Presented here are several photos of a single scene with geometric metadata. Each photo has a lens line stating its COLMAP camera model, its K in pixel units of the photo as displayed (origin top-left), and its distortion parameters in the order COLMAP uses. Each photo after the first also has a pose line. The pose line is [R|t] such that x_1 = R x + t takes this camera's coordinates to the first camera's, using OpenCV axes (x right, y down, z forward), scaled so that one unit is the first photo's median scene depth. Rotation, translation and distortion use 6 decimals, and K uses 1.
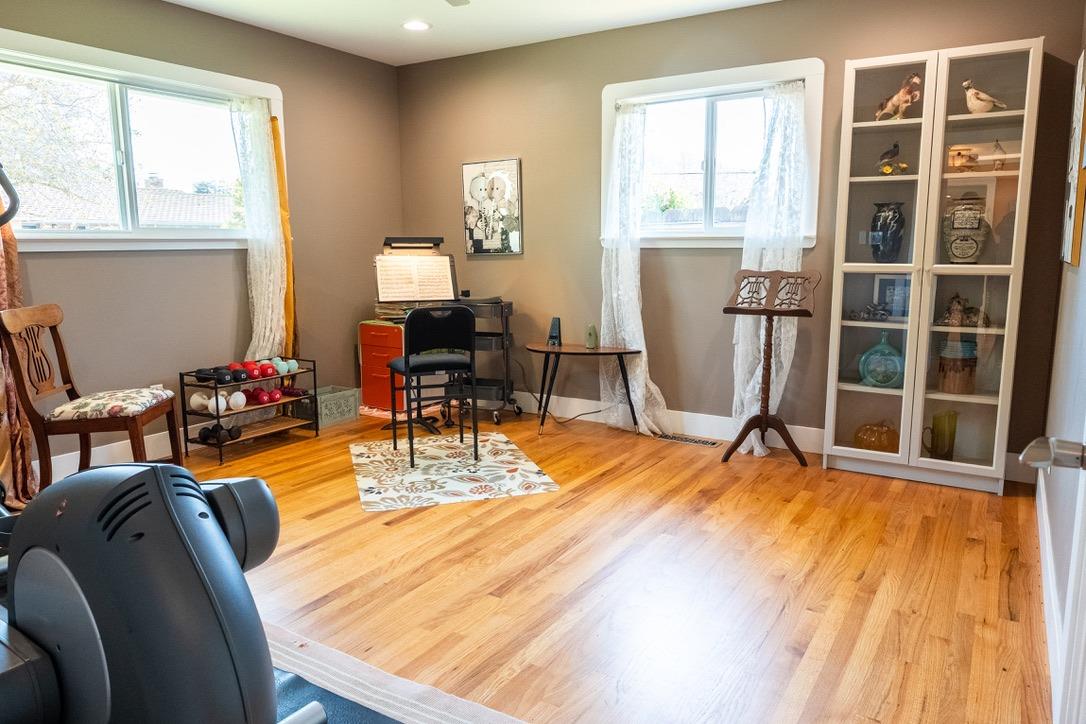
lens RADIAL K [[738.0, 0, 543.0], [0, 738.0, 362.0], [0, 0, 1]] dist [-0.004444, -0.004864]
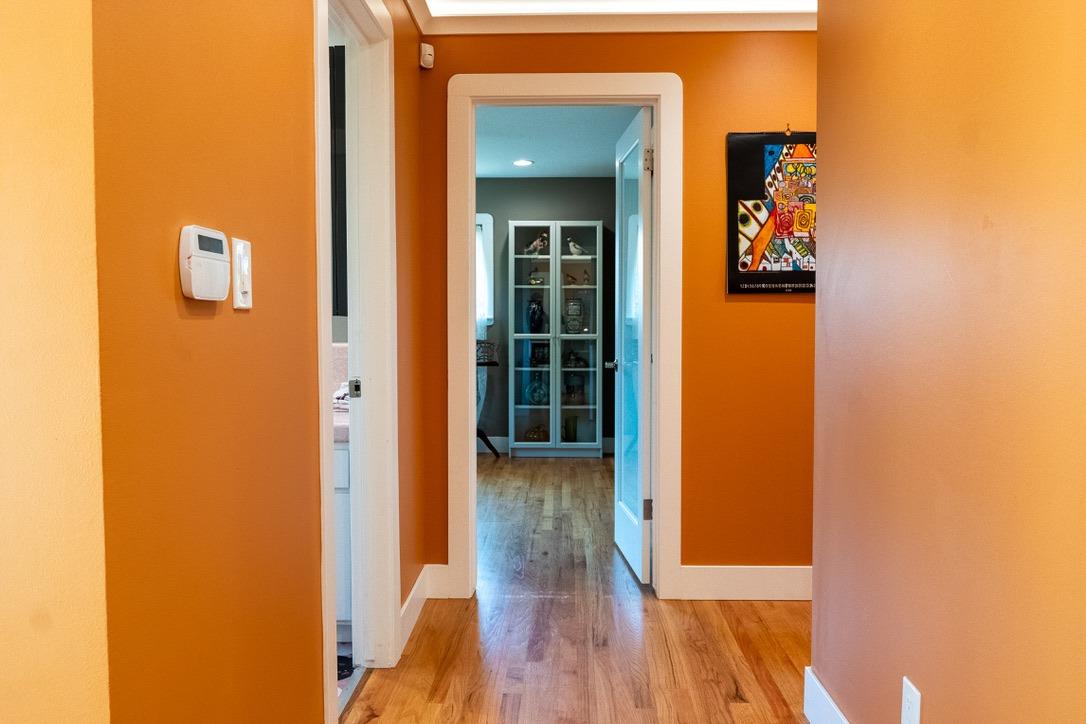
lens RADIAL K [[874.8, 0, 543.0], [0, 874.8, 362.0], [0, 0, 1]] dist [0.000134, 0.000006]
pose [[0.858467, -0.020110, 0.512474, -0.608229], [0.076627, 0.993044, -0.089393, 0.124128], [-0.507112, 0.116010, 0.854037, -0.806174]]
